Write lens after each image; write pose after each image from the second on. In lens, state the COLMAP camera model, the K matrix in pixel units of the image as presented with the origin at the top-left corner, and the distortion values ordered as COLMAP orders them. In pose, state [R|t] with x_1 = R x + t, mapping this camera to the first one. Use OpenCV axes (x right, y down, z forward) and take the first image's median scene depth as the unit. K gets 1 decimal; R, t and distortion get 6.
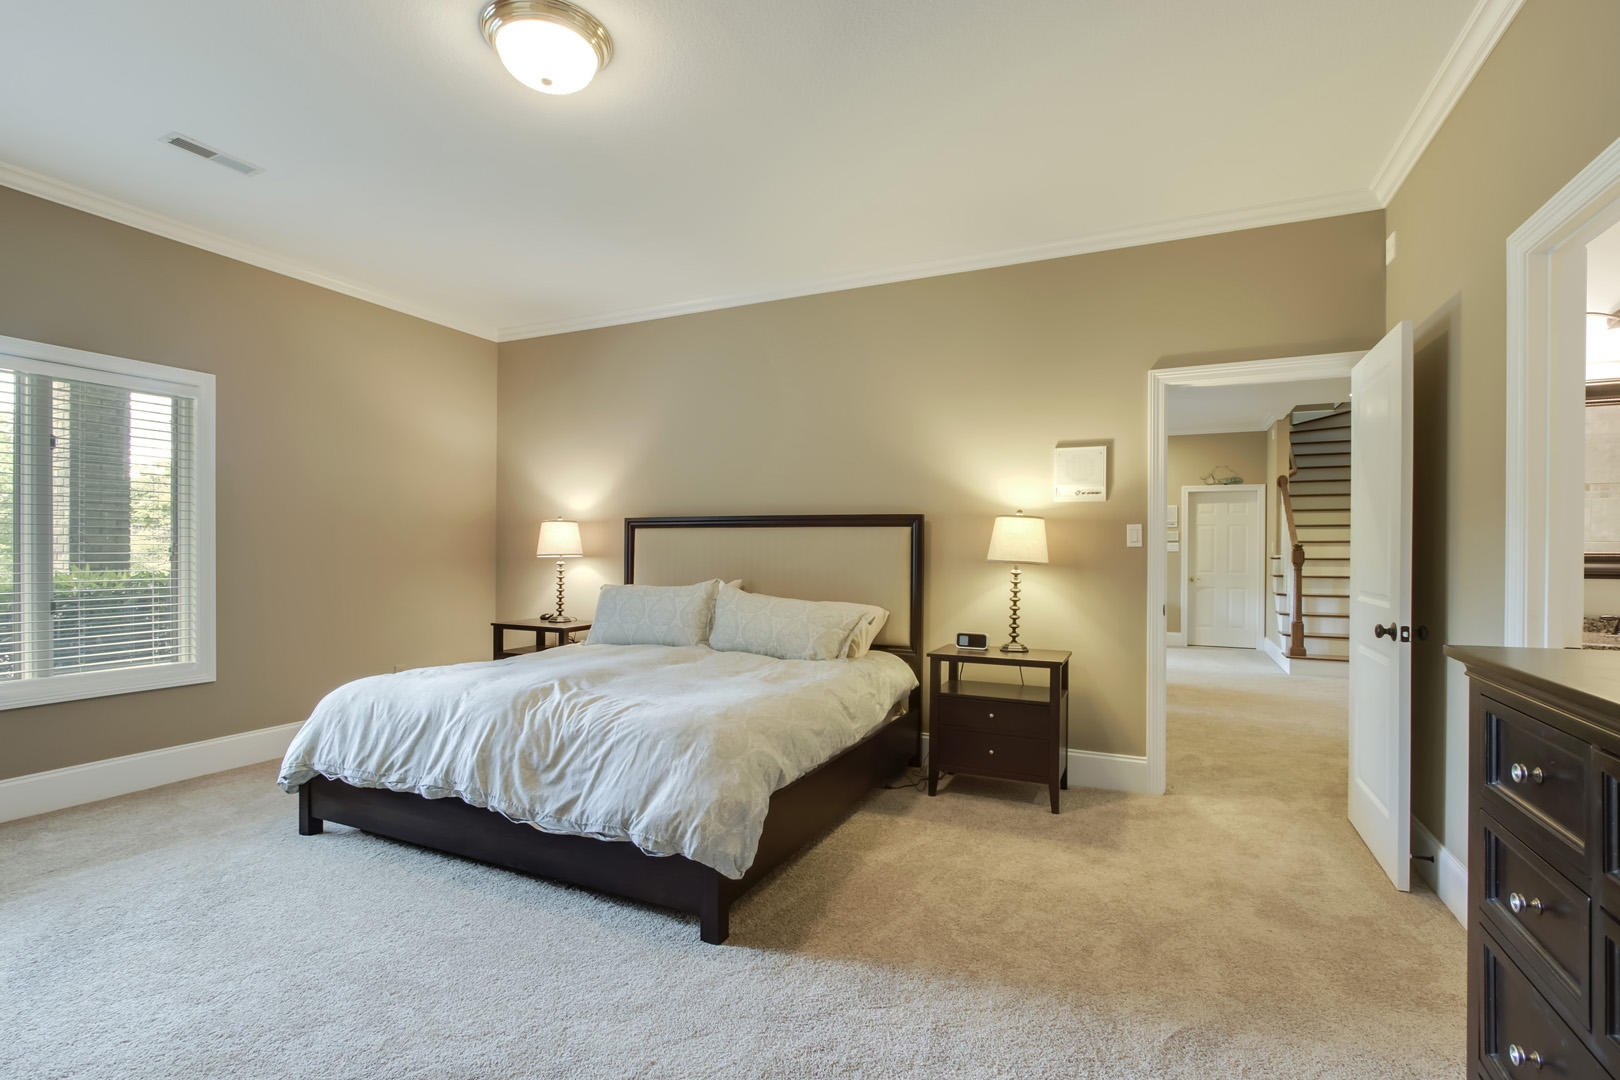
lens RADIAL K [[745.0, 0, 808.0], [0, 745.0, 548.9], [0, 0, 1]] dist [-0.014100, 0.001355]
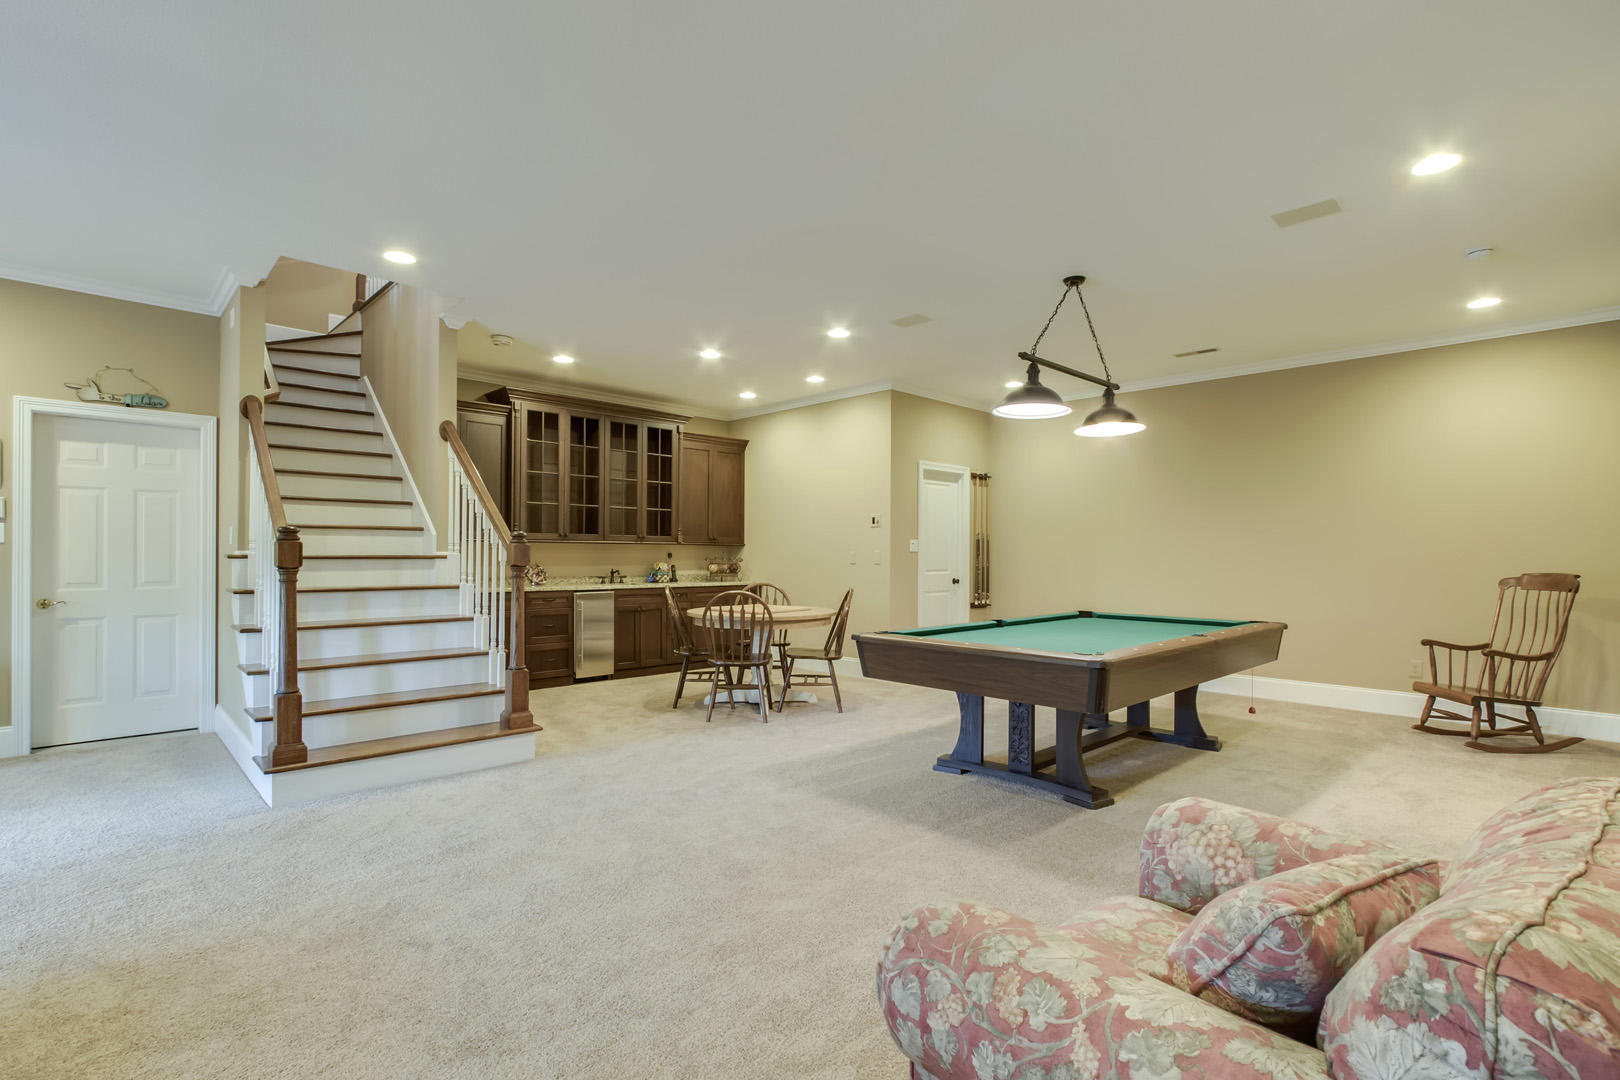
lens RADIAL K [[745.0, 0, 802.8], [0, 745.0, 543.7], [0, 0, 1]] dist [-0.014100, 0.001355]
pose [[0.342687, -0.005905, 0.939431, 0.303072], [-0.001143, 0.999977, 0.006702, 0.000341], [-0.939449, -0.003371, 0.342672, 0.486470]]
